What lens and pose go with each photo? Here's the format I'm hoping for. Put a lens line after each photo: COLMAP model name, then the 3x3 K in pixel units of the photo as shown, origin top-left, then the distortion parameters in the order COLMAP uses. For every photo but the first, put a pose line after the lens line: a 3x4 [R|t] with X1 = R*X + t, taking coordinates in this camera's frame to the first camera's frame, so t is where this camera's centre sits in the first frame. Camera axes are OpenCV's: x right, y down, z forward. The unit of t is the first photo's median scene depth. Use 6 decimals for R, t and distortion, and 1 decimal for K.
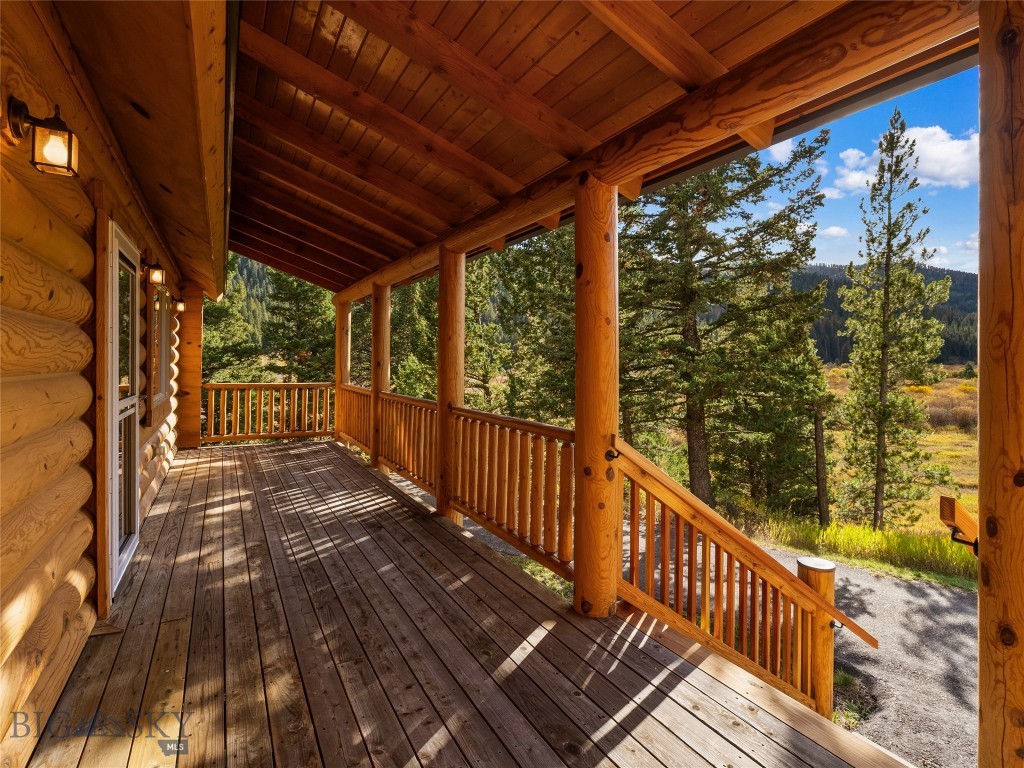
lens RADIAL K [[490.7, 0, 512.9], [0, 490.7, 363.8], [0, 0, 1]] dist [-0.000727, -0.000261]
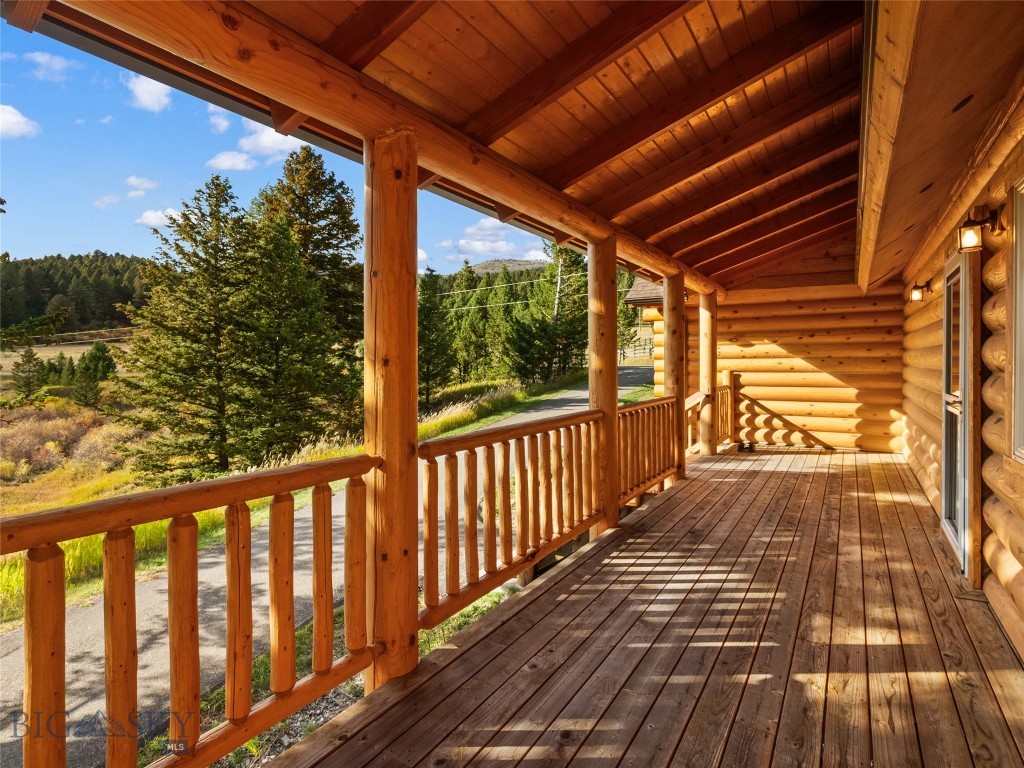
lens RADIAL K [[527.0, 0, 511.8], [0, 527.0, 370.7], [0, 0, 1]] dist [-0.003689, 0.000361]
pose [[-0.446503, -0.012819, 0.894691, -1.184159], [0.006748, 0.999821, 0.017693, -0.000263], [-0.894757, 0.013937, -0.446336, 2.038943]]
